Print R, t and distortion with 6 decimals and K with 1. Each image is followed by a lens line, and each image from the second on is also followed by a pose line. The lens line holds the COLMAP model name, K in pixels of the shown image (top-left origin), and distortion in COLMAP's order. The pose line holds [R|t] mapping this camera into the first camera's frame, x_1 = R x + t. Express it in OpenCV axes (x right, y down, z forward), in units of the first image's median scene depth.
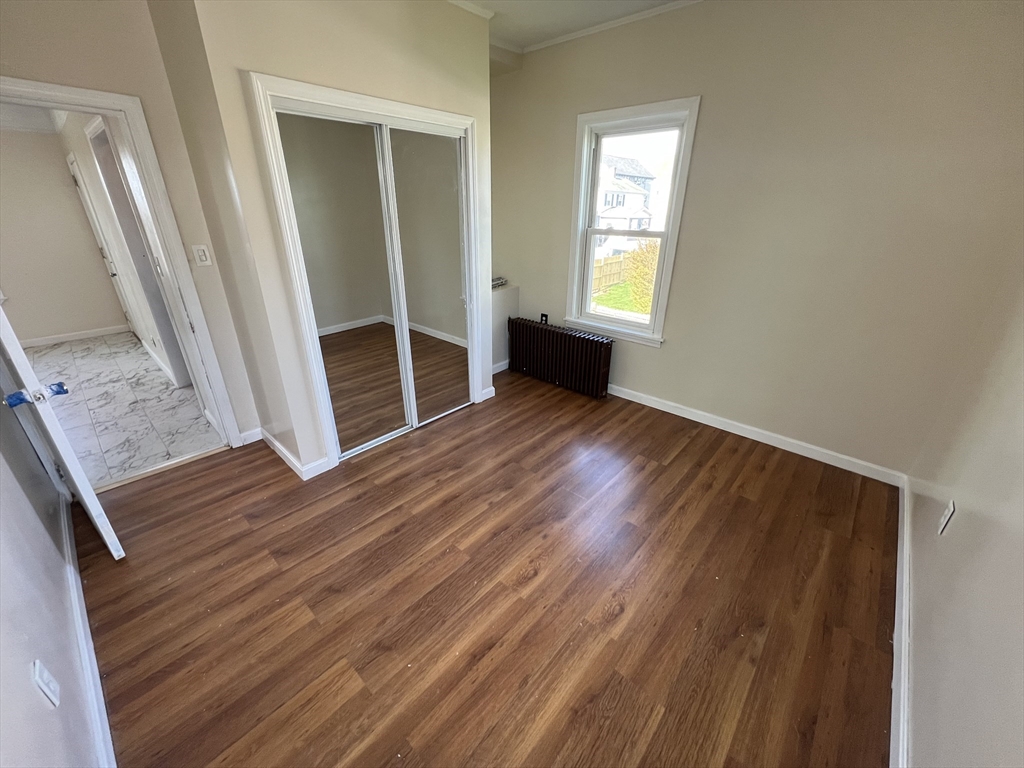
lens RADIAL K [[408.2, 0, 508.9], [0, 408.2, 385.0], [0, 0, 1]] dist [-0.001986, 0.000178]
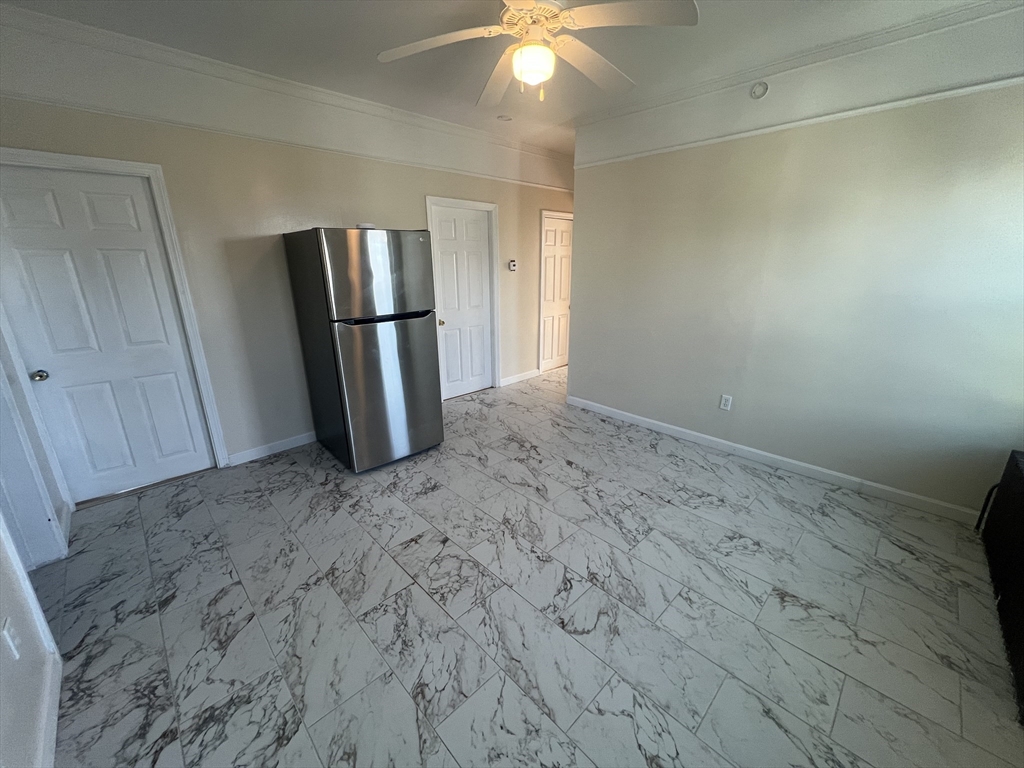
lens RADIAL K [[408.2, 0, 512.9], [0, 408.2, 379.9], [0, 0, 1]] dist [-0.001986, 0.000178]
pose [[-0.998614, -0.013344, 0.050914, -1.427984], [0.022696, 0.763597, 0.645294, -0.528194], [-0.047489, 0.645555, -0.762236, 1.222884]]
